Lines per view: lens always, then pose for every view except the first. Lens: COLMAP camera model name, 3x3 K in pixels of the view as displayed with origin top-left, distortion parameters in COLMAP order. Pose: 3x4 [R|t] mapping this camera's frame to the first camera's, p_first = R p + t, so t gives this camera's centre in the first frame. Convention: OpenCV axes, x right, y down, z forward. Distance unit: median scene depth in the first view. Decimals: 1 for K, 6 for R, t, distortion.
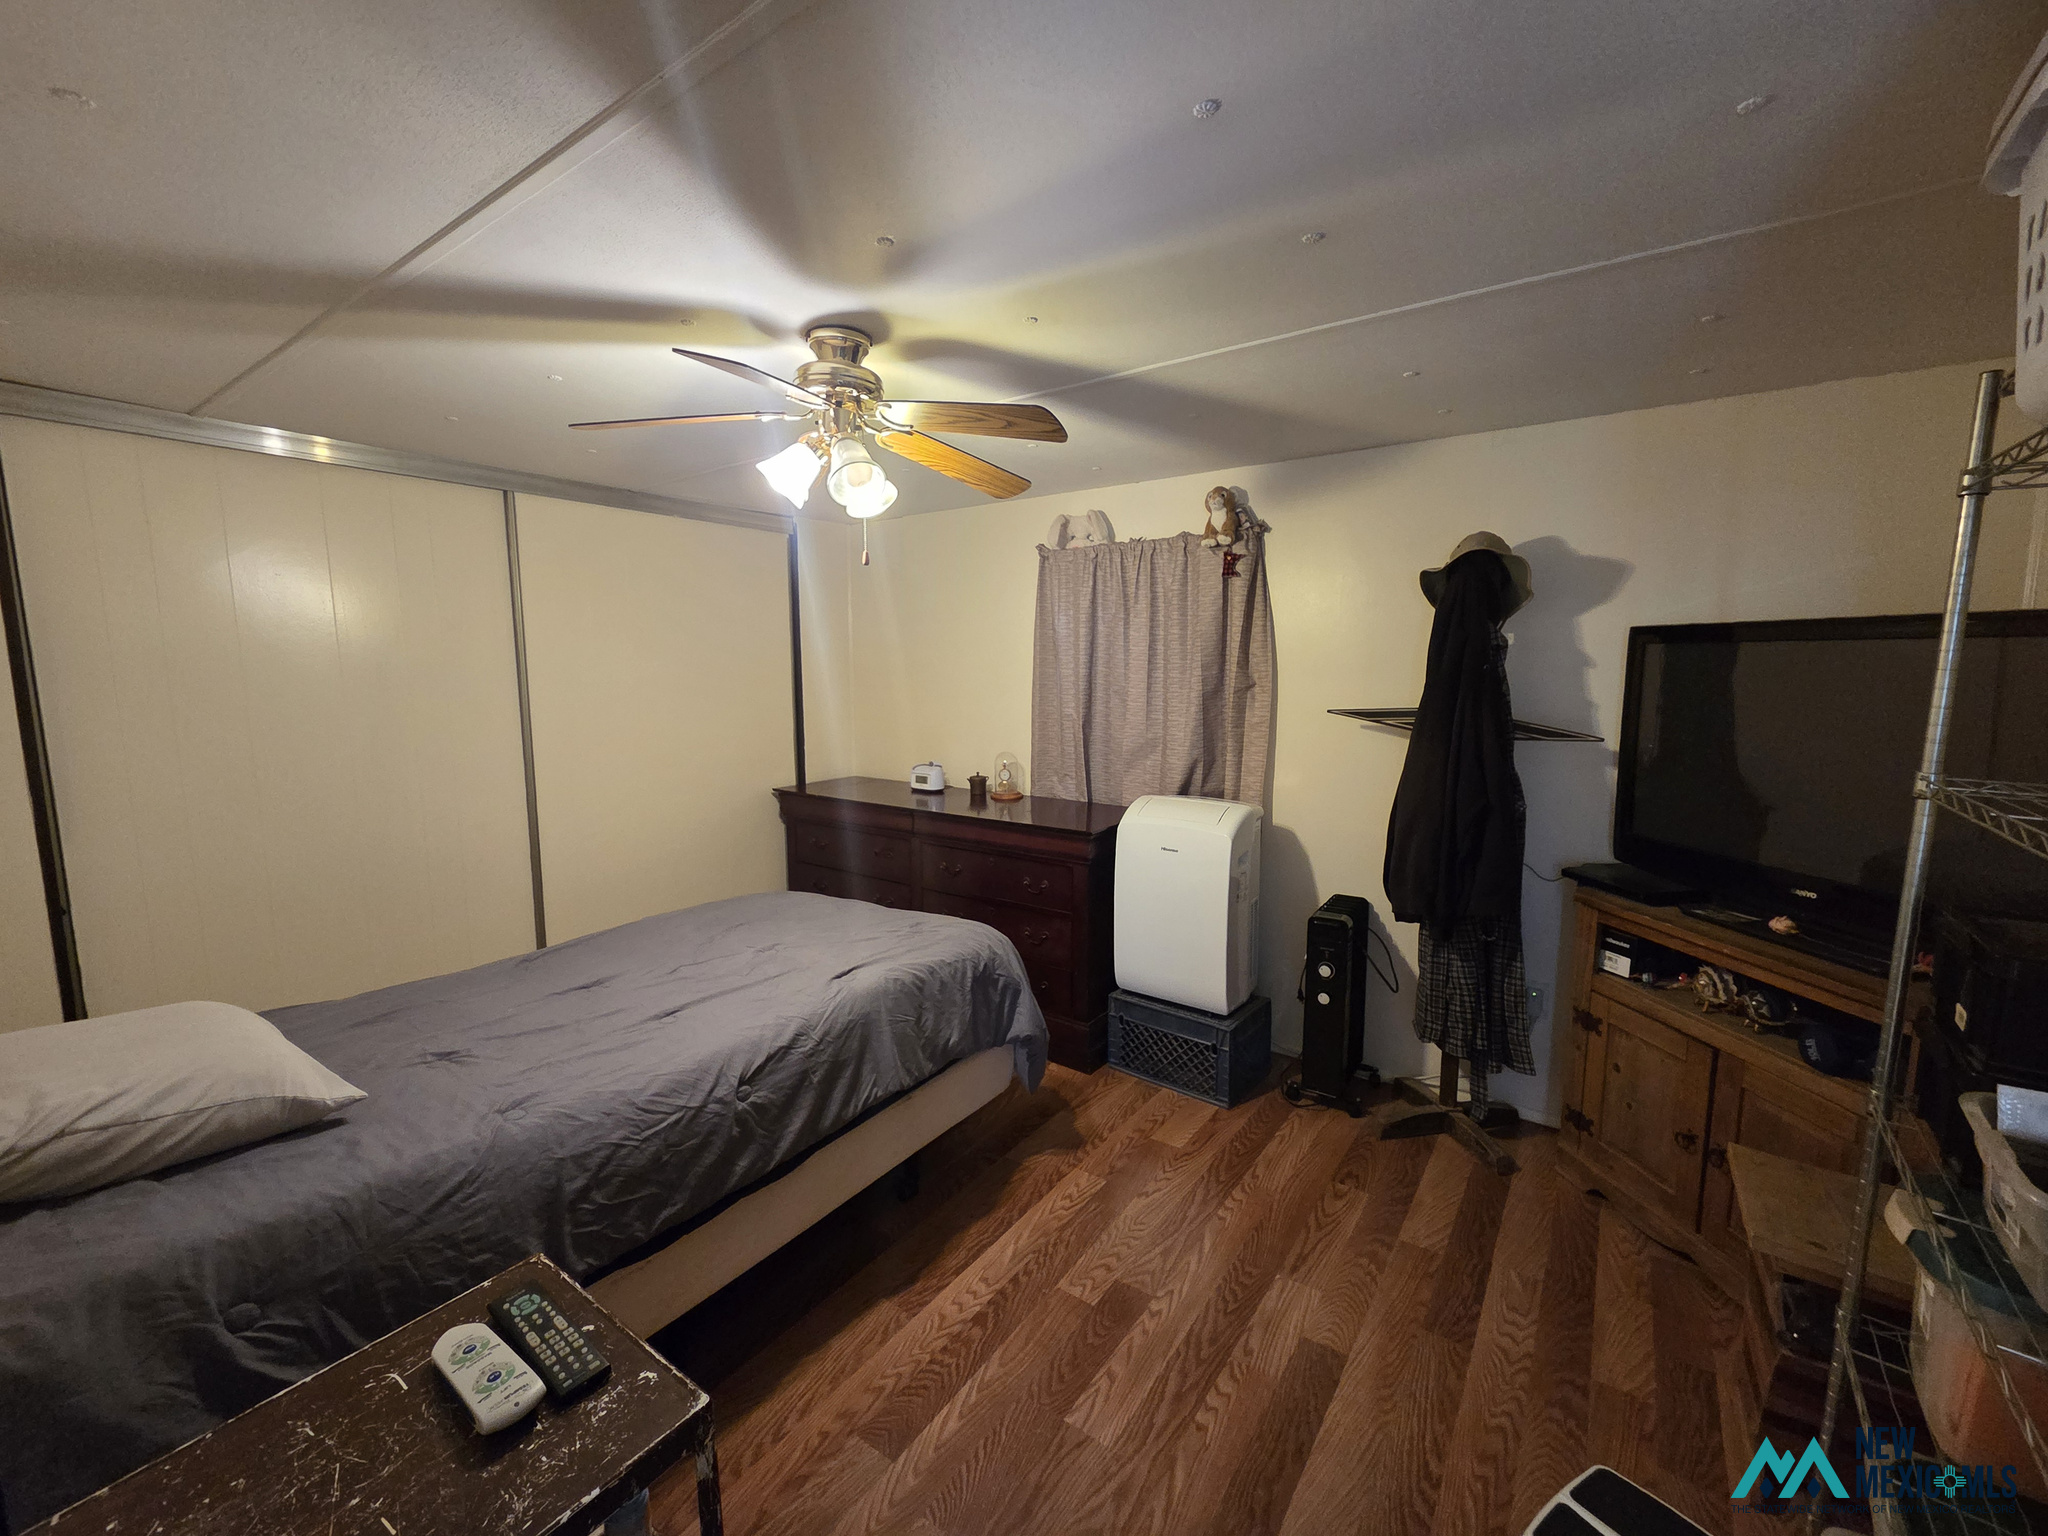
lens RADIAL K [[839.6, 0, 1014.1], [0, 839.6, 767.4], [0, 0, 1]] dist [0.002107, -0.001049]
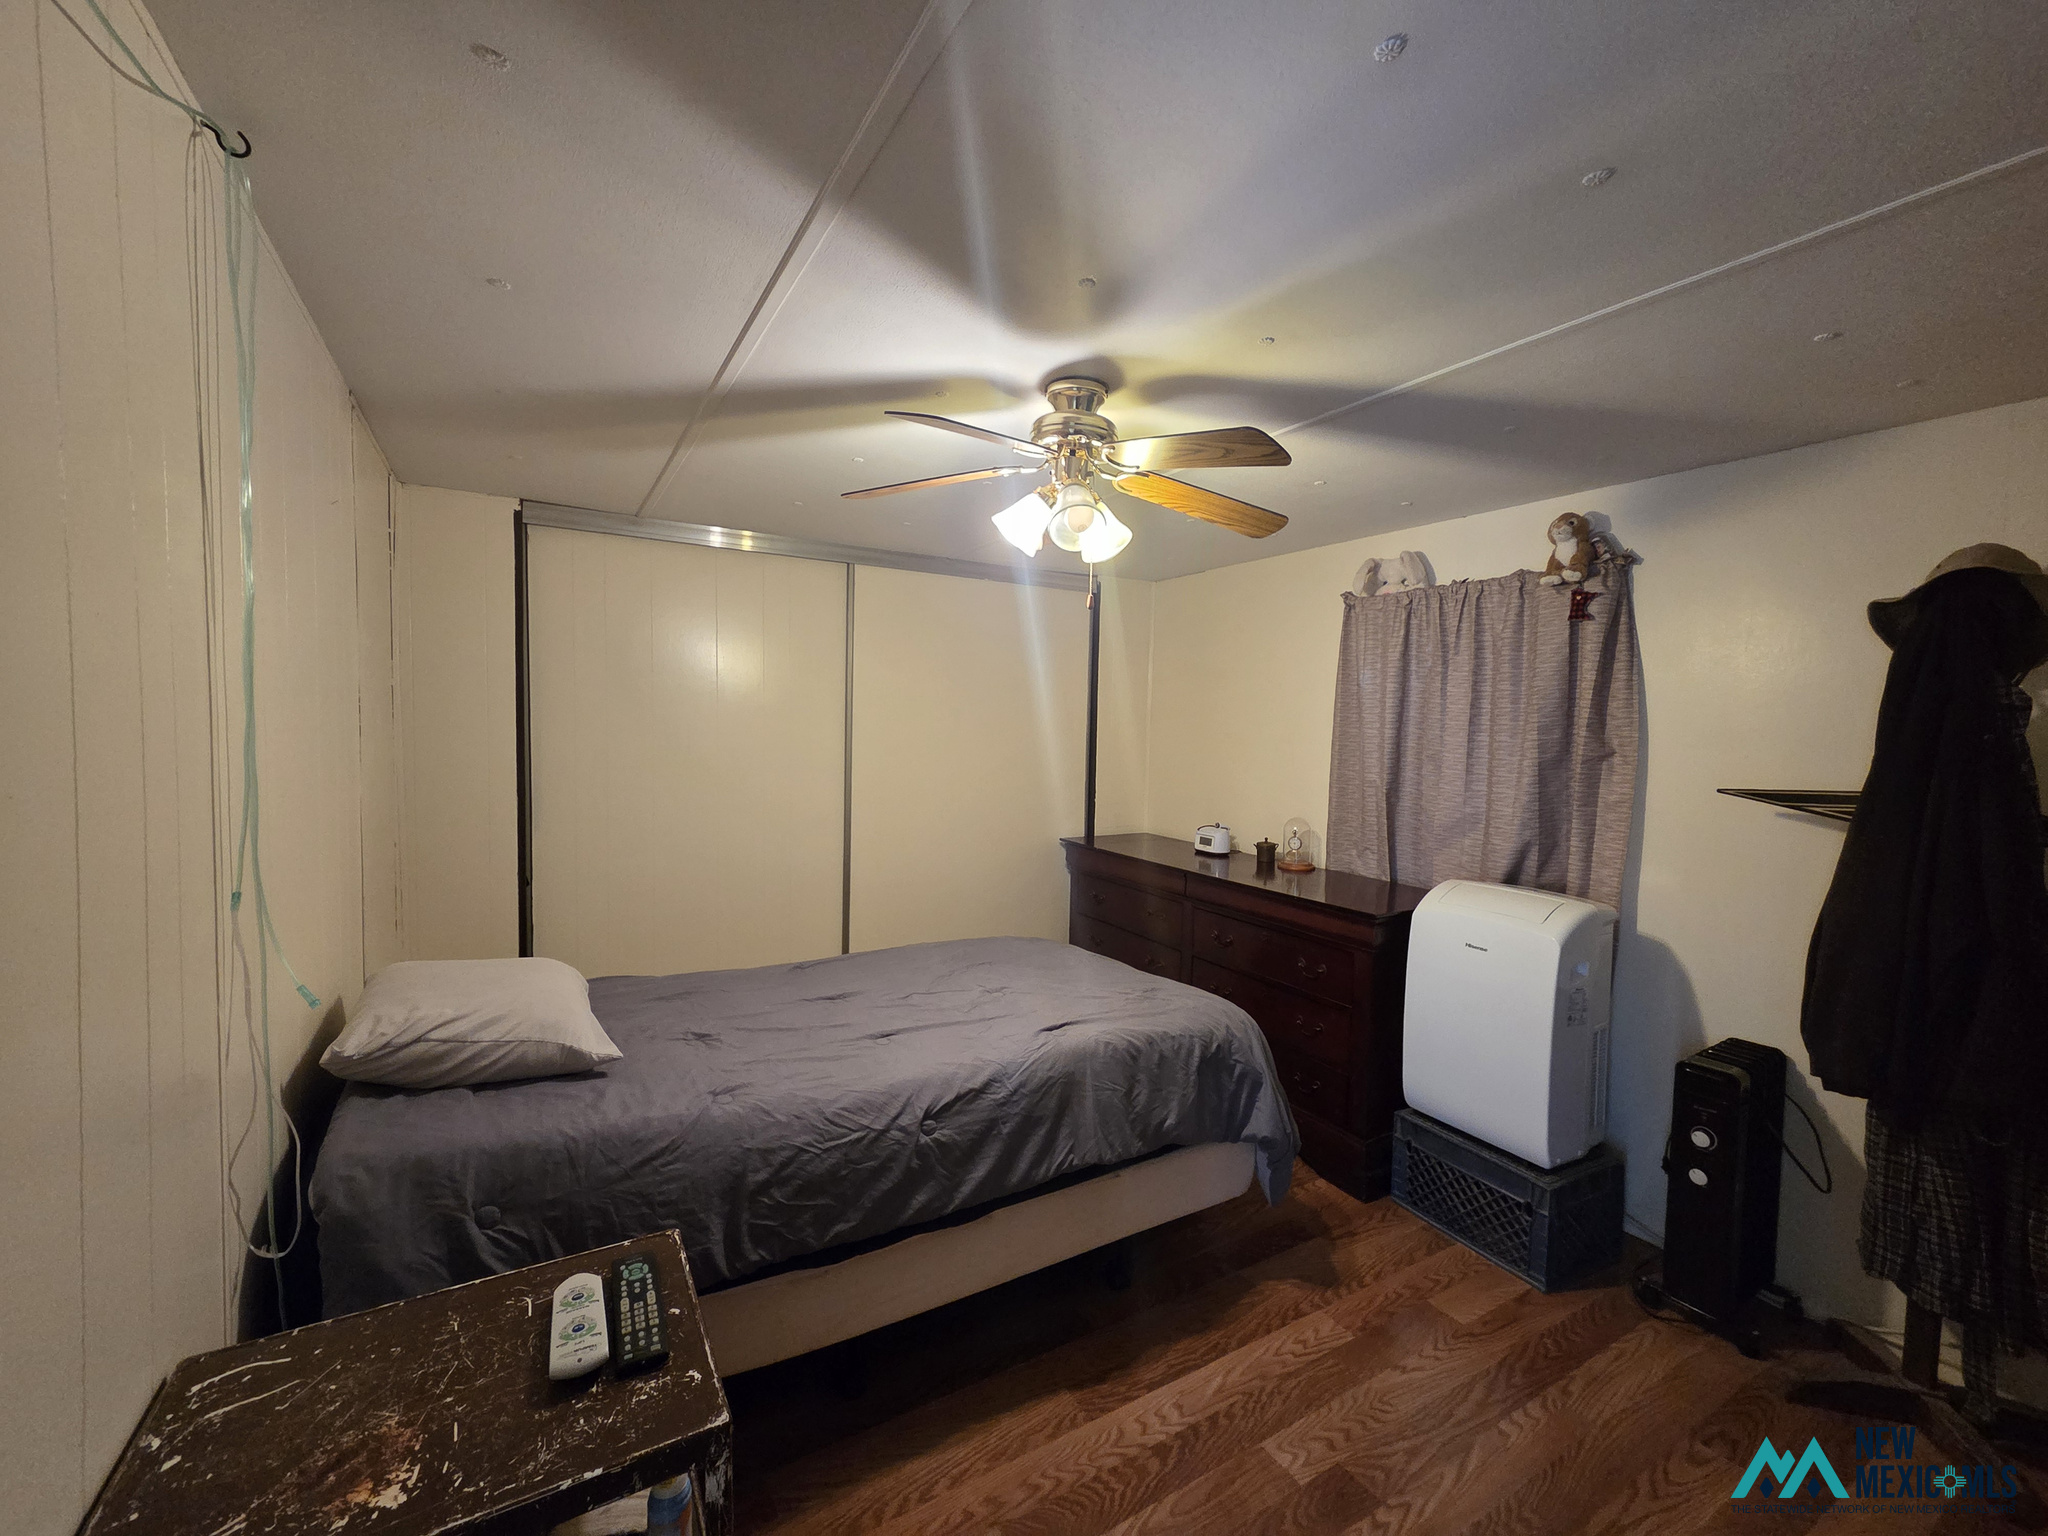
lens RADIAL K [[839.6, 0, 1014.1], [0, 839.6, 767.4], [0, 0, 1]] dist [0.002107, -0.001049]
pose [[0.914150, 0.046594, -0.402689, 0.131179], [-0.076760, 0.995297, -0.059092, 0.008017], [0.398042, 0.084929, 0.913427, 0.069711]]
